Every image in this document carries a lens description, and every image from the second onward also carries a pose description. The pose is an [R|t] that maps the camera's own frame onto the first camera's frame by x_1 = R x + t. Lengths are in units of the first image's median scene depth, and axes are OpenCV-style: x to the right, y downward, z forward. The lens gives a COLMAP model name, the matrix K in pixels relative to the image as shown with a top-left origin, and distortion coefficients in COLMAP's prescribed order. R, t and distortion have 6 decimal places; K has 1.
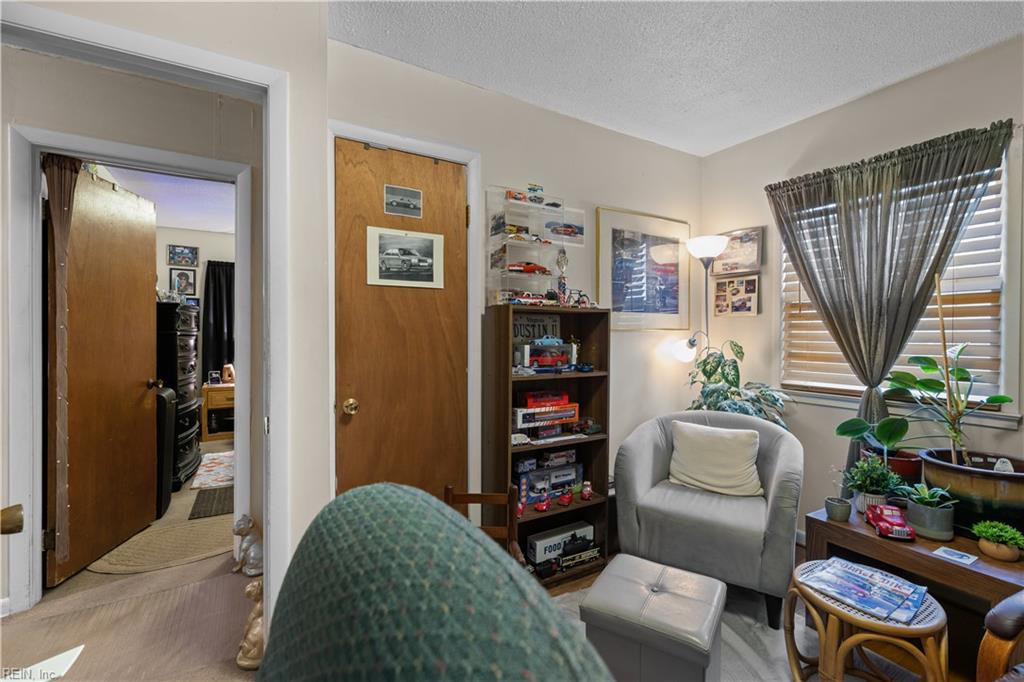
lens RADIAL K [[445.1, 0, 508.9], [0, 445.1, 333.5], [0, 0, 1]] dist [0.003317, 0.000156]
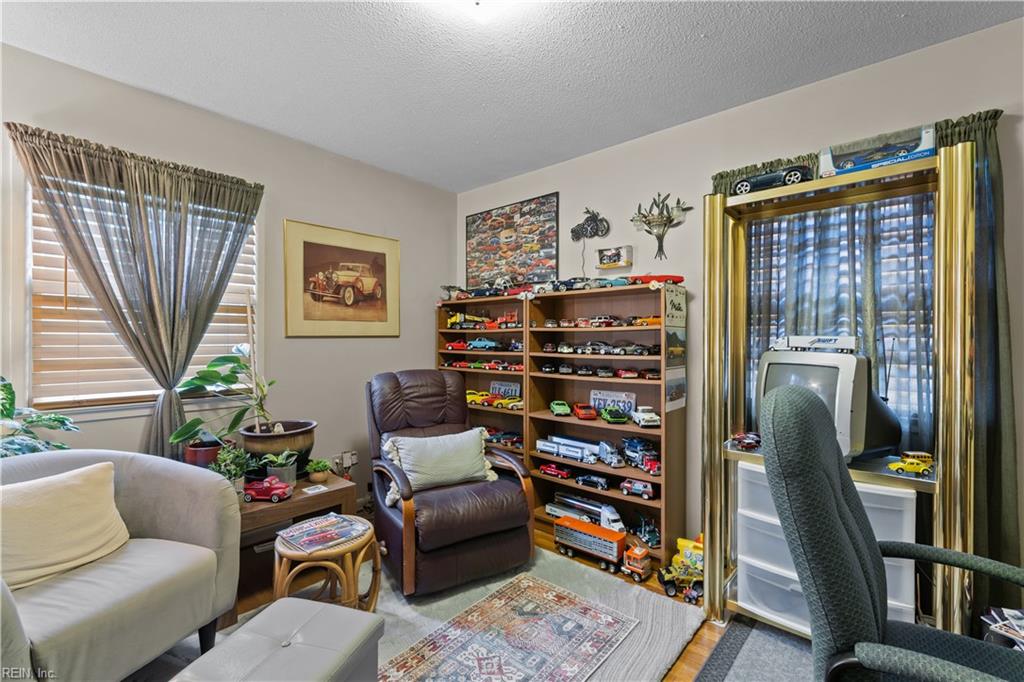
lens RADIAL K [[445.1, 0, 512.3], [0, 445.1, 340.5], [0, 0, 1]] dist [0.003317, 0.000156]
pose [[-0.304483, 0.000481, 0.952518, -0.415939], [0.000807, 1.000000, -0.000247, 0.011813], [-0.952517, 0.000693, -0.304483, 0.608378]]
